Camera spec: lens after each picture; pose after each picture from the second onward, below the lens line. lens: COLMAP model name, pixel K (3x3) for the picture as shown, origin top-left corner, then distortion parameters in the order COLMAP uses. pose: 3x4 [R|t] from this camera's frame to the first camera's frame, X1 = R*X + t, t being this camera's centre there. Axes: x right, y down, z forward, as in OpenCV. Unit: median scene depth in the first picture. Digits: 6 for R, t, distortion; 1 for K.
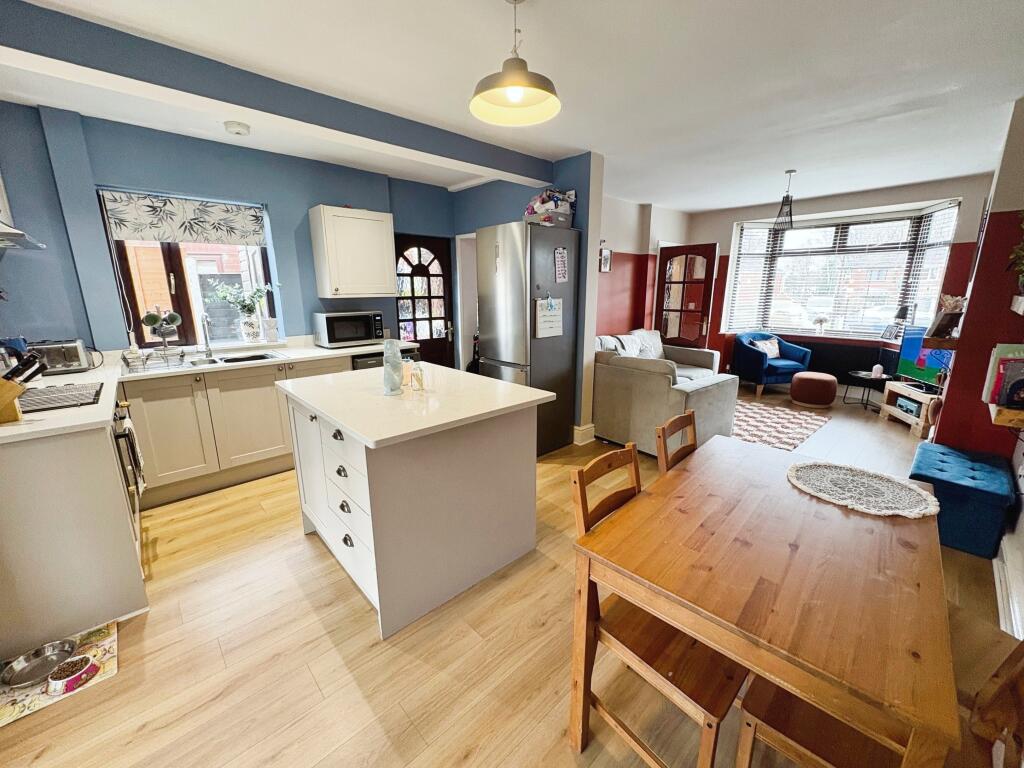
lens RADIAL K [[414.4, 0, 510.8], [0, 414.4, 391.0], [0, 0, 1]] dist [-0.000614, 0.000700]
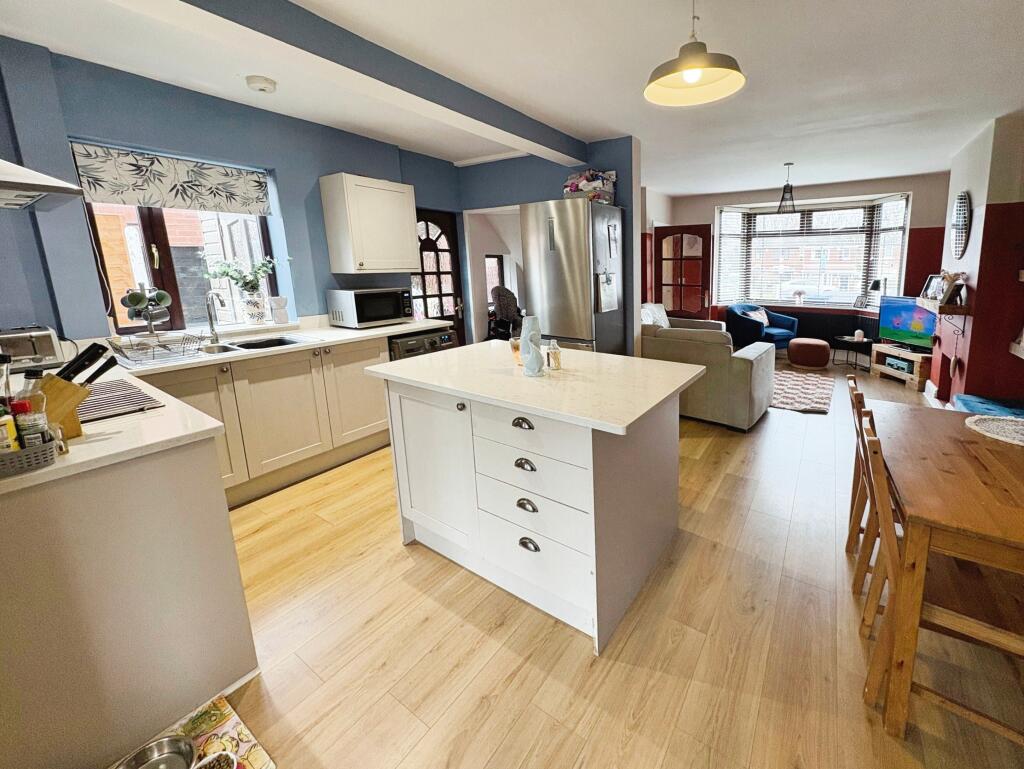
lens RADIAL K [[415.9, 0, 560.5], [0, 415.9, 336.7], [0, 0, 1]] dist [-0.000012, 0.000201]
pose [[0.979271, -0.031544, 0.200082, -0.181379], [0.045915, 0.996656, -0.067595, -0.005069], [-0.197280, 0.075380, 0.977445, 0.035369]]
